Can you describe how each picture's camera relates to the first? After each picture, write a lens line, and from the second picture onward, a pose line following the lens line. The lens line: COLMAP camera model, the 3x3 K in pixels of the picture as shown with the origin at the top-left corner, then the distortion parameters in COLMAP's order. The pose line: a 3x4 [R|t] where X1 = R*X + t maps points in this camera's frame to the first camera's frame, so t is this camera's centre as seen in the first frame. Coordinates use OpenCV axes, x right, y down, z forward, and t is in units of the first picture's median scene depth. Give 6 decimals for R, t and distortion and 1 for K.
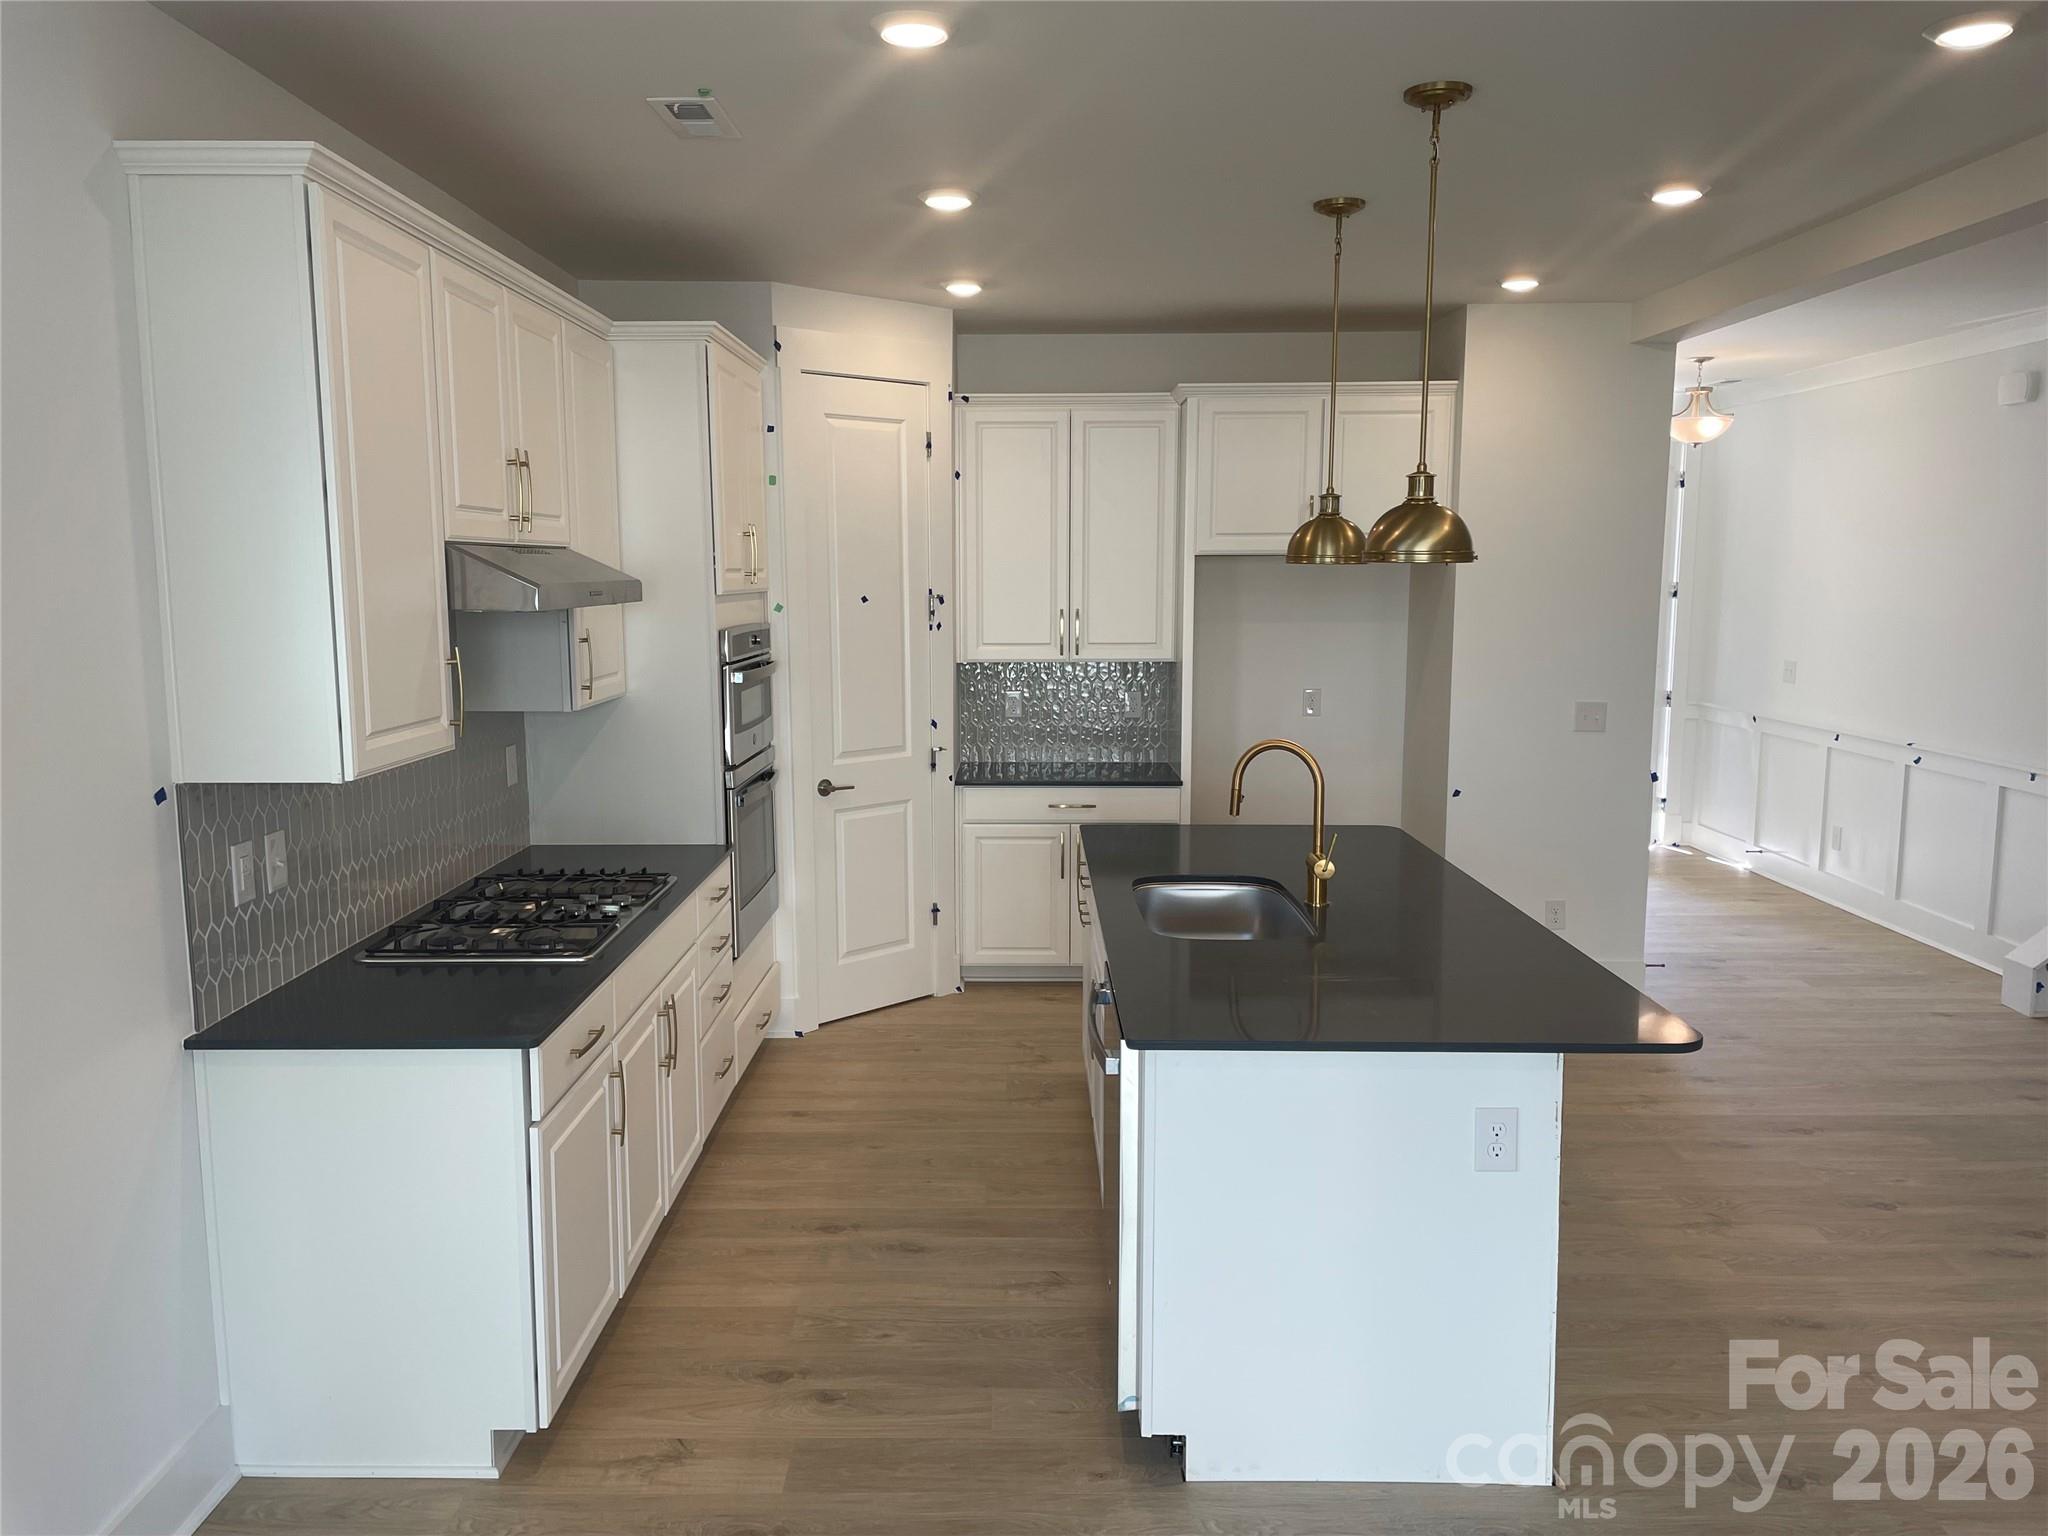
lens RADIAL K [[1580.2, 0, 1004.1], [0, 1580.2, 778.0], [0, 0, 1]] dist [0.056607, -0.067375]
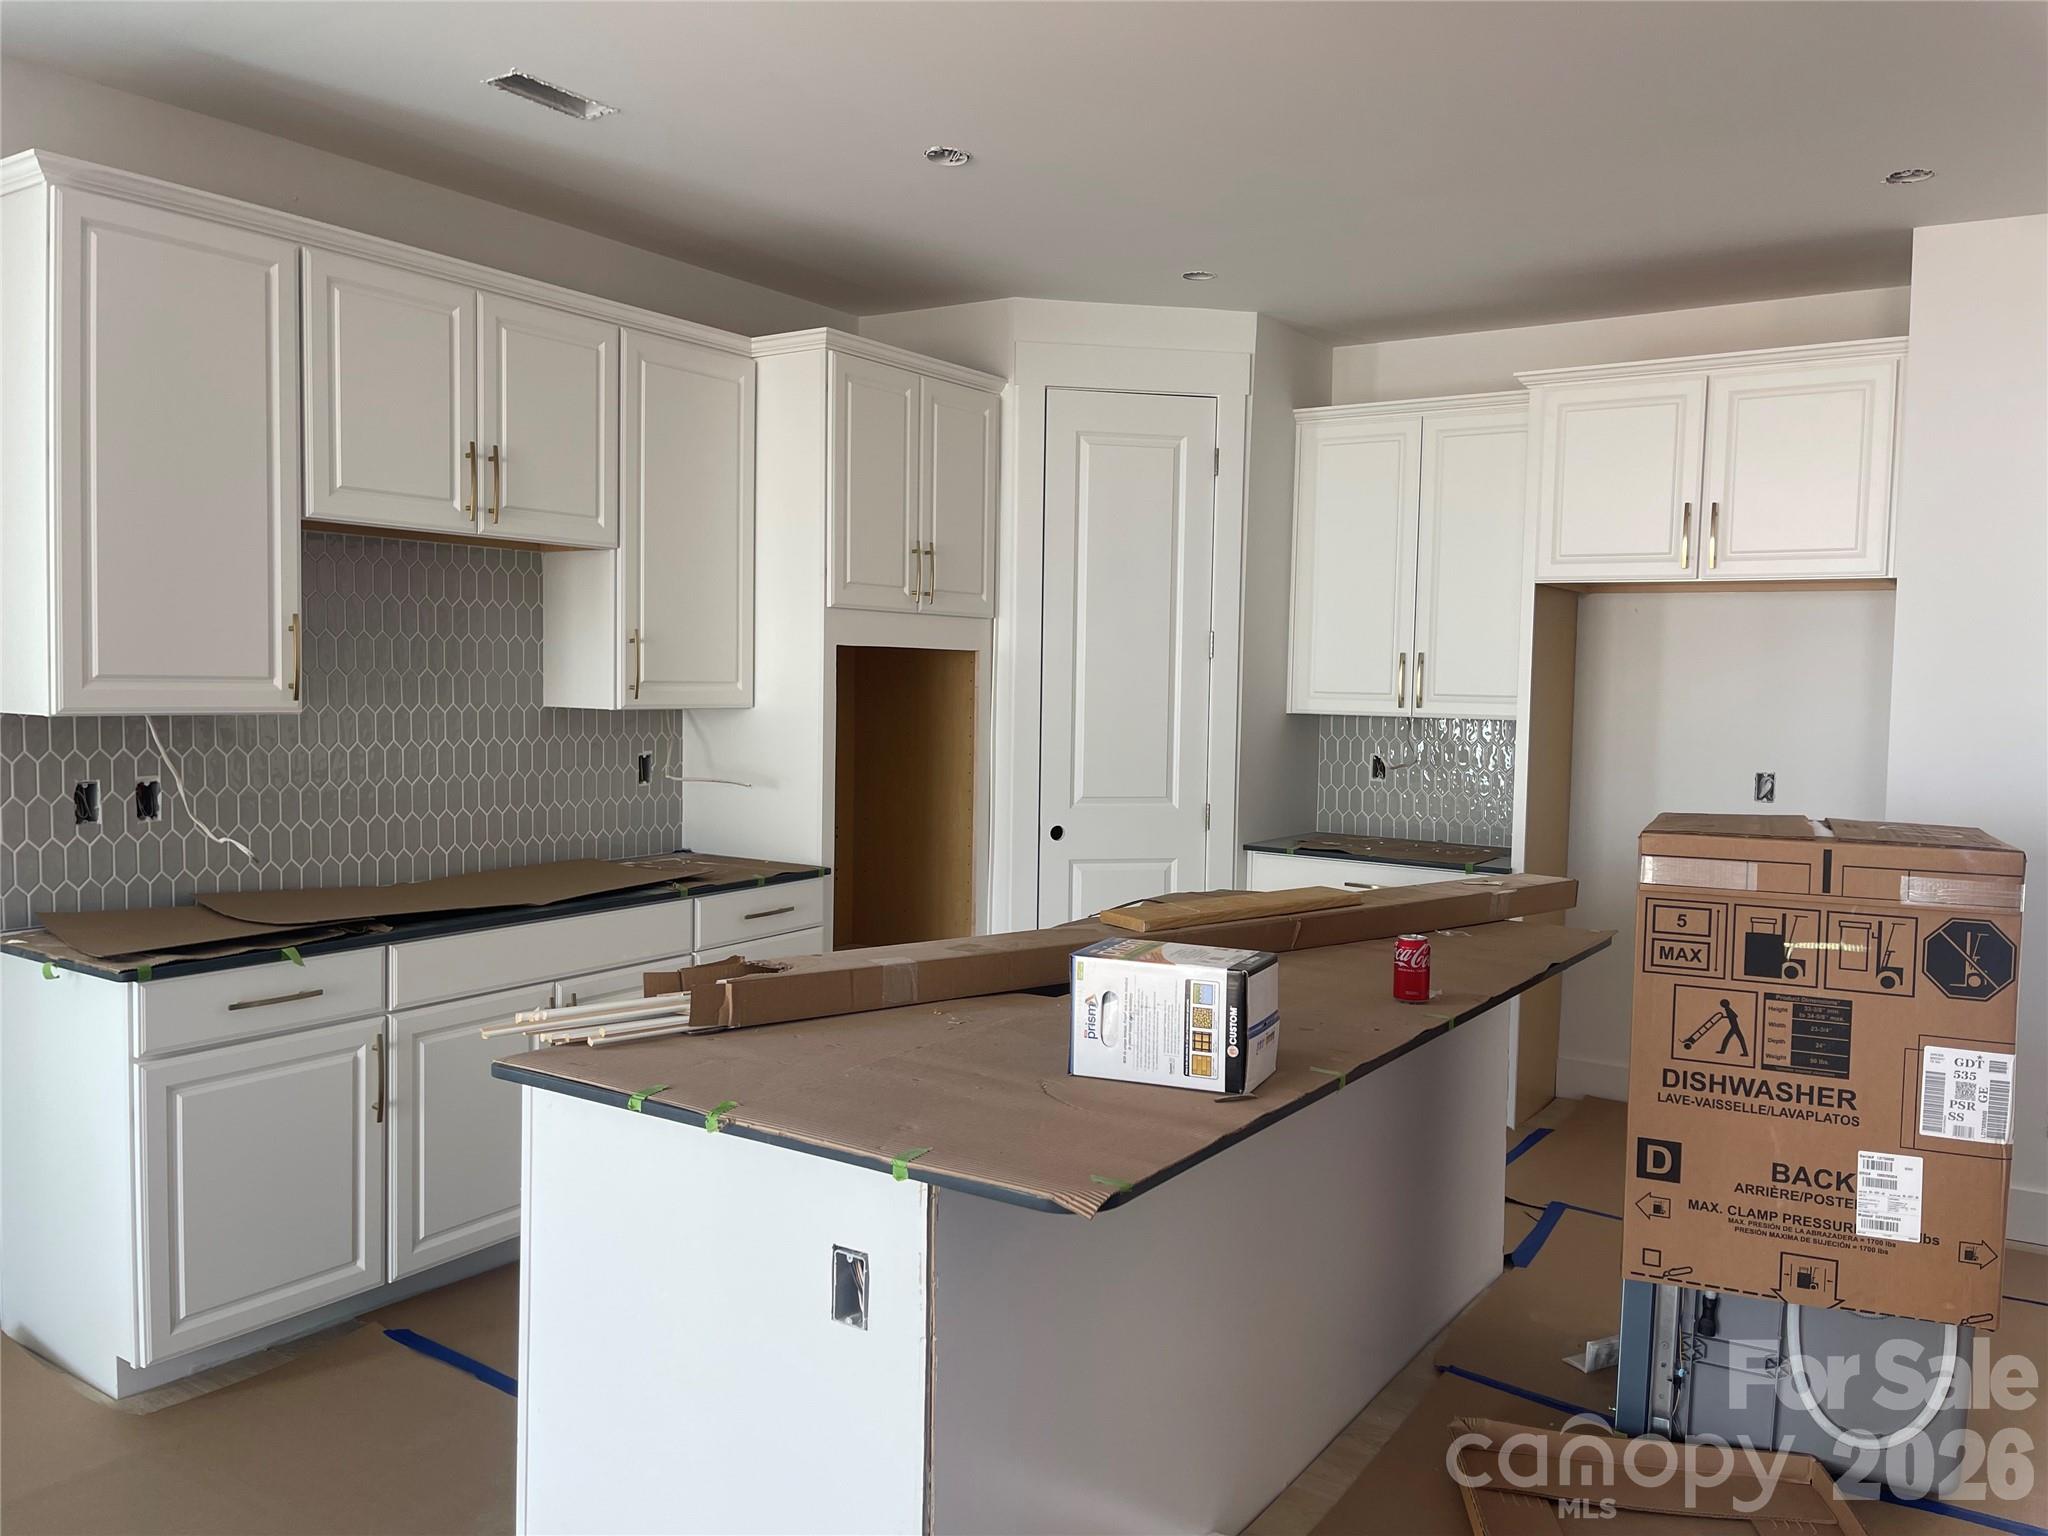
lens RADIAL K [[1573.4, 0, 1041.9], [0, 1573.4, 766.7], [0, 0, 1]] dist [0.032468, -0.044877]
pose [[0.836889, 0.053842, -0.544717, 0.492616], [-0.094830, 0.994364, -0.047408, 0.015597], [0.539095, 0.091331, 0.837279, 0.301423]]
